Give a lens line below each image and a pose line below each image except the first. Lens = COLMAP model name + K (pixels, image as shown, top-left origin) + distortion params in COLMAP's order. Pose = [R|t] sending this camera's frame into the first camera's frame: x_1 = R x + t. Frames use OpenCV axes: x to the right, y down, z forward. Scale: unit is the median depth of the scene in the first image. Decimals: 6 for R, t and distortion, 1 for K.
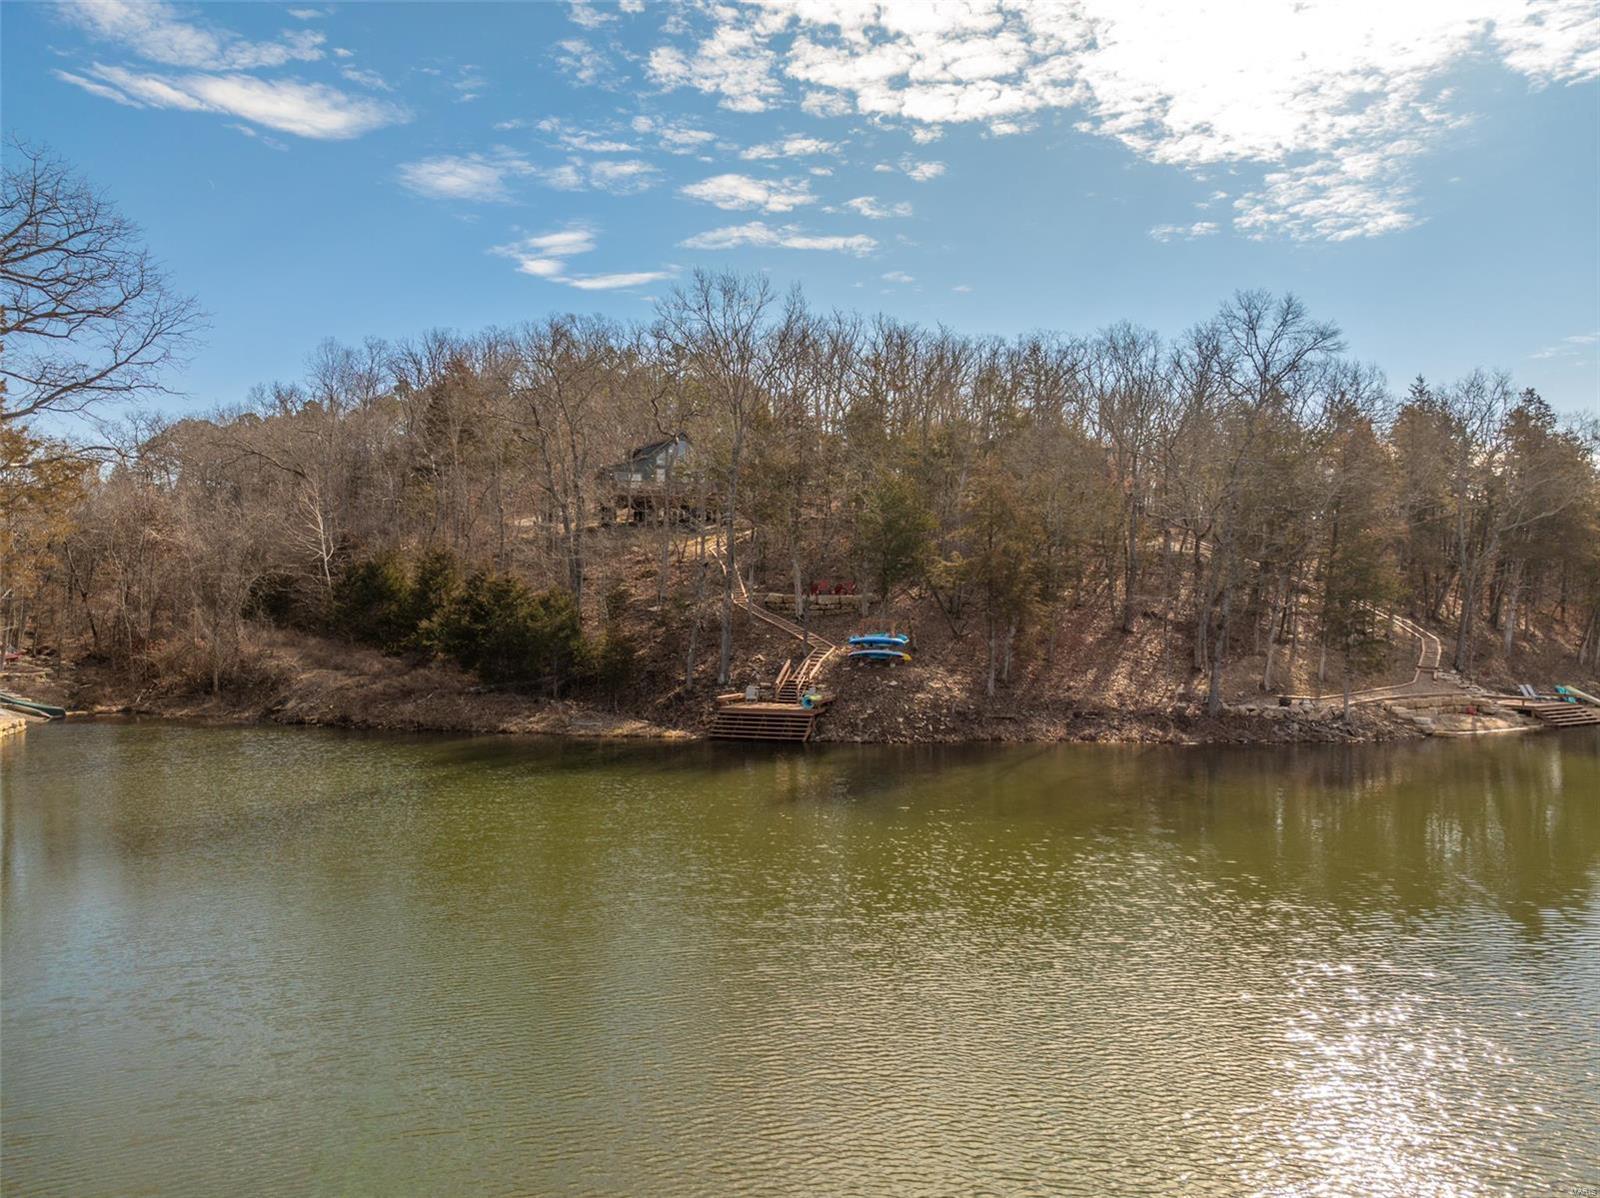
lens RADIAL K [[1106.4, 0, 801.8], [0, 1106.4, 595.2], [0, 0, 1]] dist [-0.037215, 0.000307]
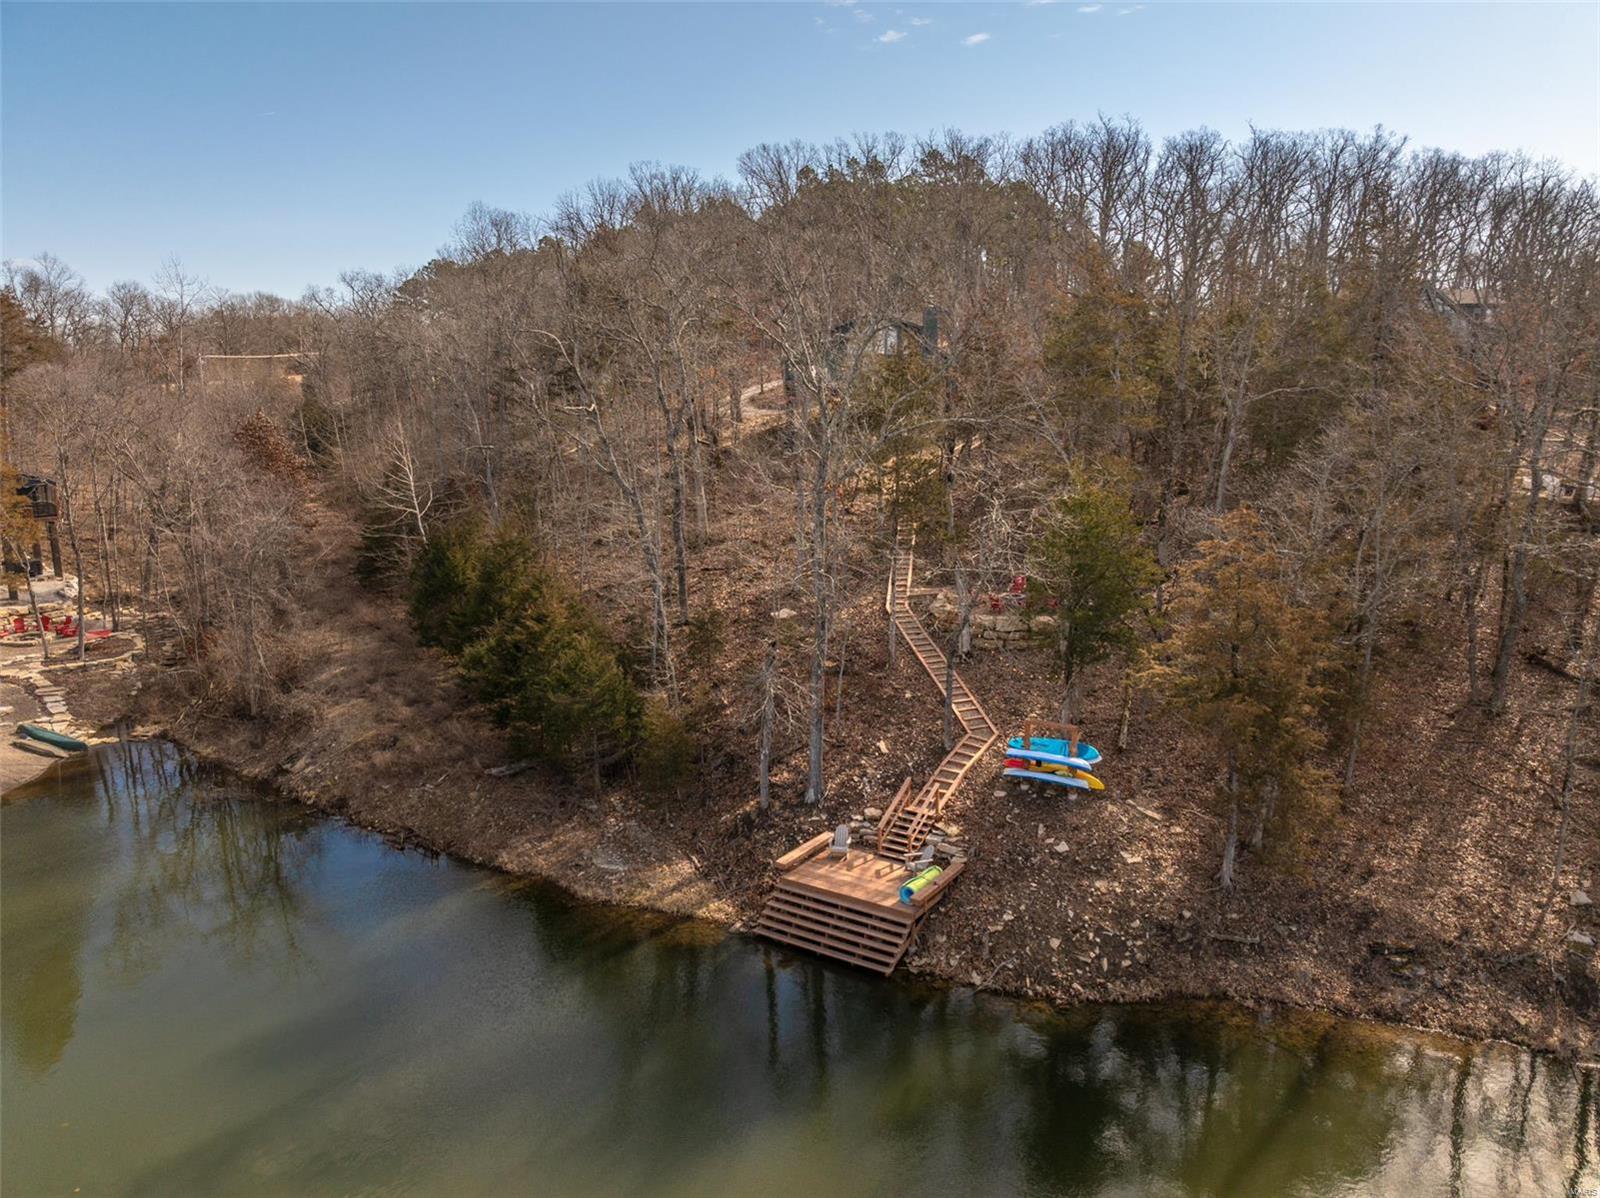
lens RADIAL K [[1106.4, 0, 800.2], [0, 1106.4, 604.4], [0, 0, 1]] dist [-0.037215, 0.000307]
pose [[0.960224, 0.041908, -0.276068, 0.103452], [0.014480, 0.979870, 0.199112, -0.175017], [0.278855, -0.195190, 0.940288, 0.388802]]
